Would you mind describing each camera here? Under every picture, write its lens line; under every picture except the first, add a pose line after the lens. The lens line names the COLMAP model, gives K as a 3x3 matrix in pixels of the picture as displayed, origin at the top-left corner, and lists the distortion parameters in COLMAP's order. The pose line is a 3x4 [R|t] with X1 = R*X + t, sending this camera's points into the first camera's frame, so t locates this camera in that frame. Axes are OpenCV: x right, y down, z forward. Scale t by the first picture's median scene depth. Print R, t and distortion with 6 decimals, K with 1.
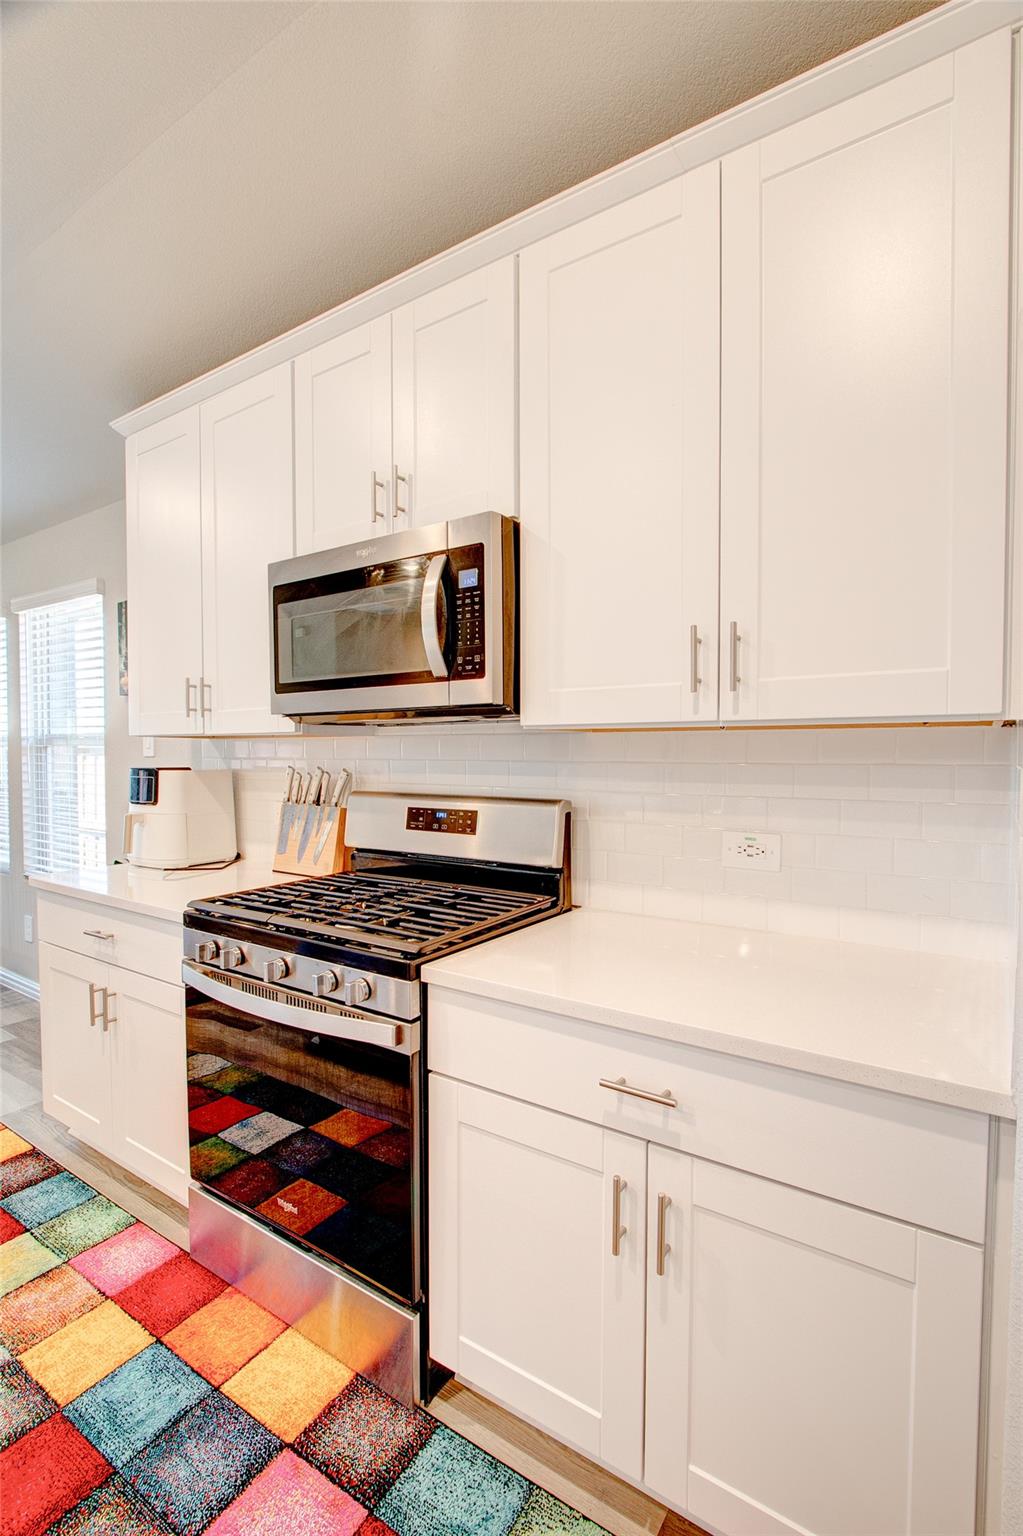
lens RADIAL K [[718.1, 0, 510.6], [0, 718.1, 776.0], [0, 0, 1]] dist [-0.016589, 0.000612]
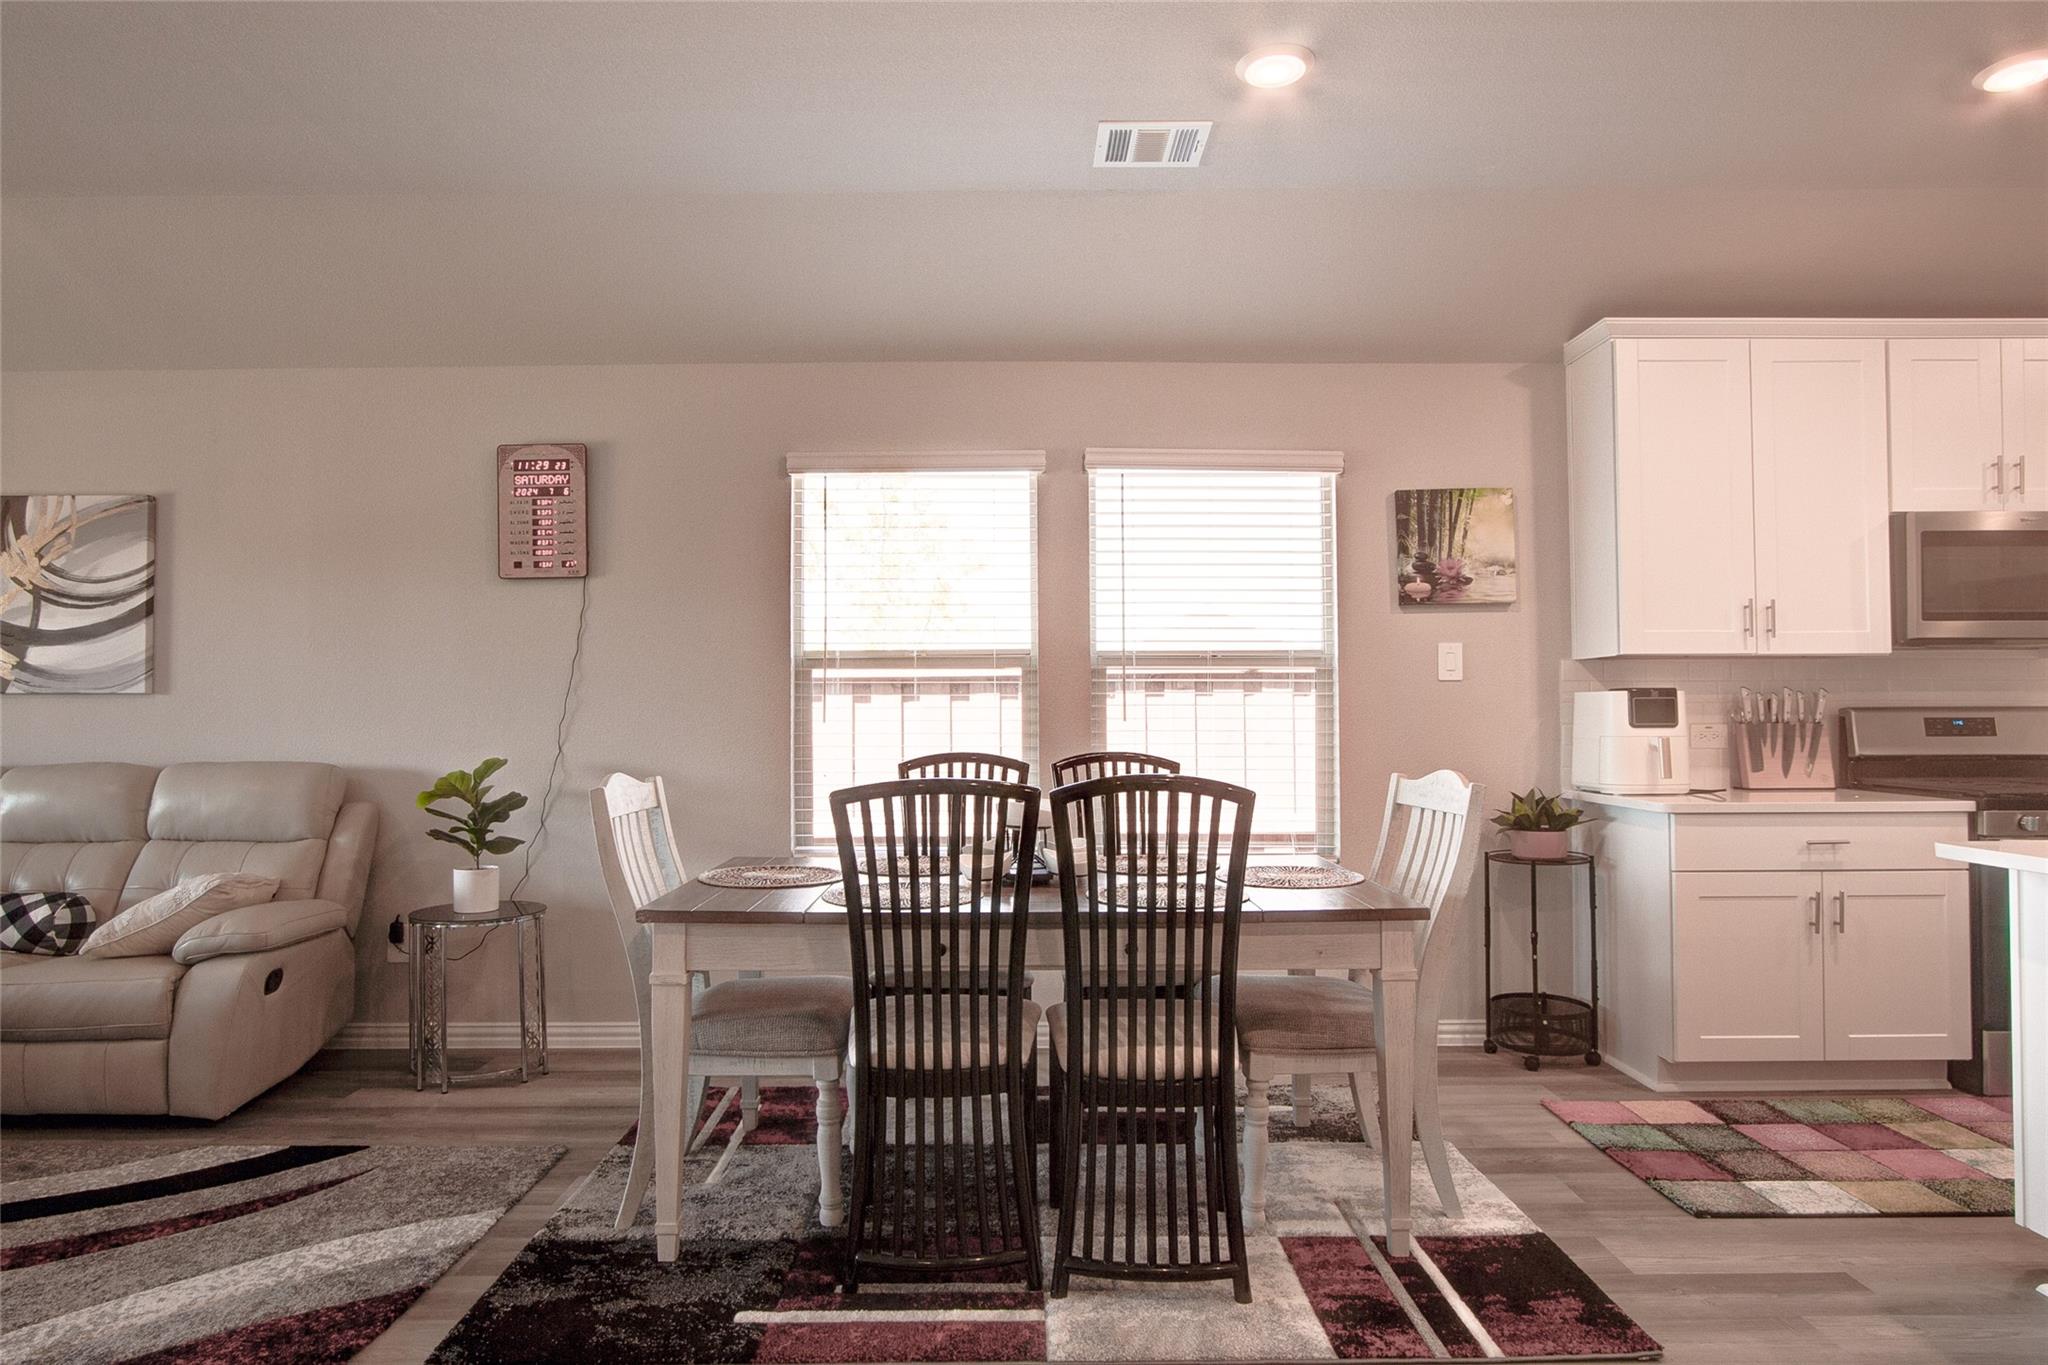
lens RADIAL K [[1187.5, 0, 1024.0], [0, 1187.5, 682.5], [0, 0, 1]] dist [0.005354, 0.001261]
pose [[0.823363, 0.013315, 0.567359, -2.673627], [0.022843, 0.998137, -0.056574, 0.066883], [-0.567056, 0.059542, 0.821525, 0.224895]]
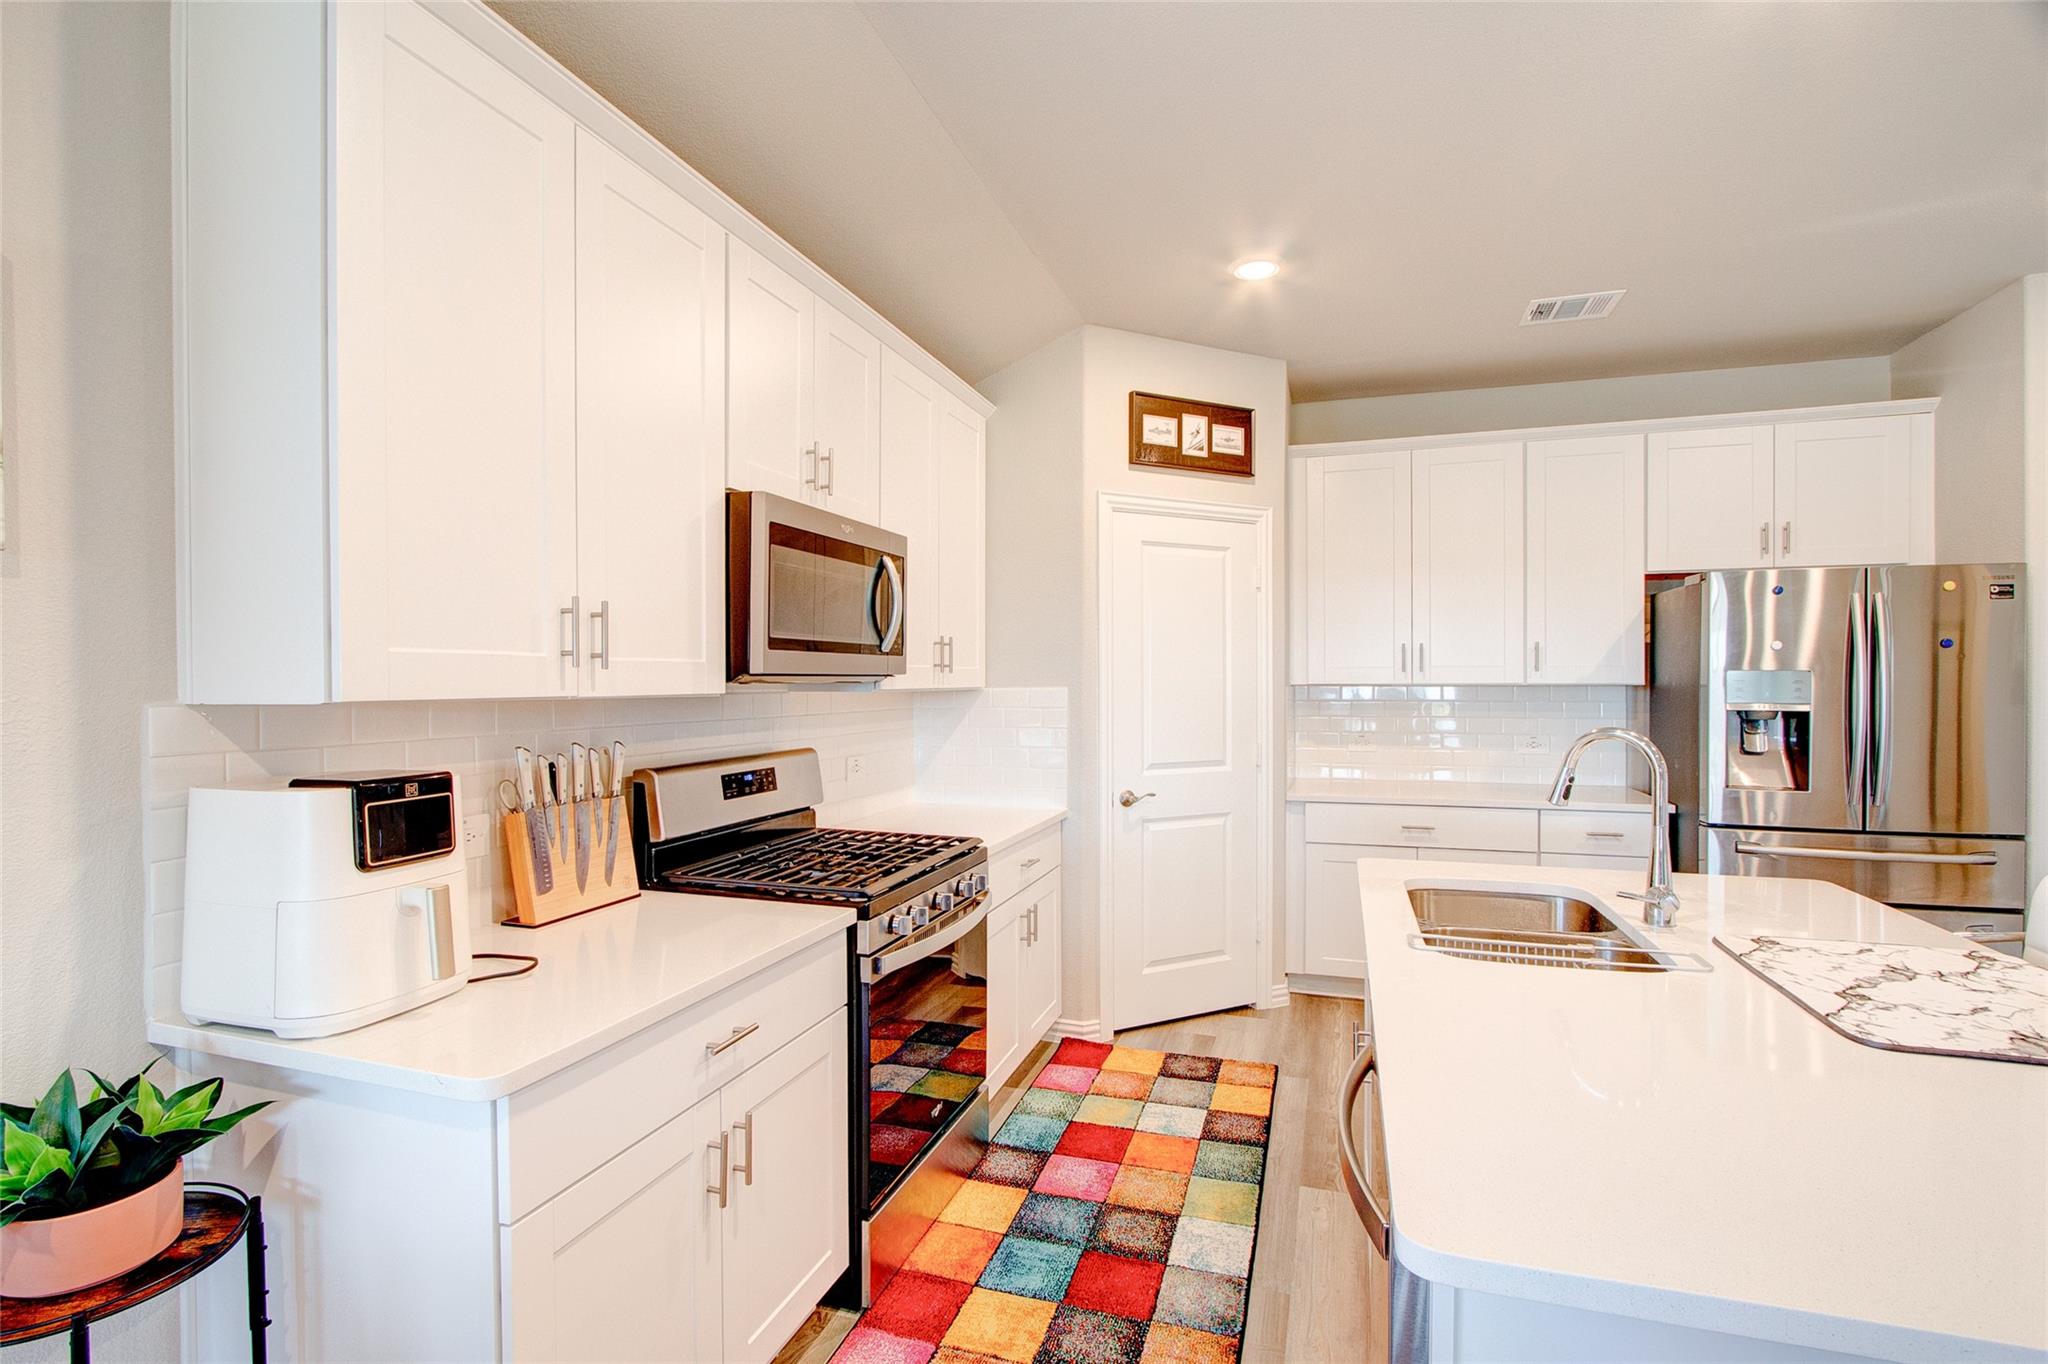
lens RADIAL K [[957.4, 0, 1016.5], [0, 957.4, 686.9], [0, 0, 1]] dist [-0.016589, 0.000612]
pose [[-0.267754, -0.002803, 0.963483, -1.478191], [0.039440, 0.999126, 0.013867, -0.073686], [-0.962680, 0.041713, -0.267409, 1.019864]]
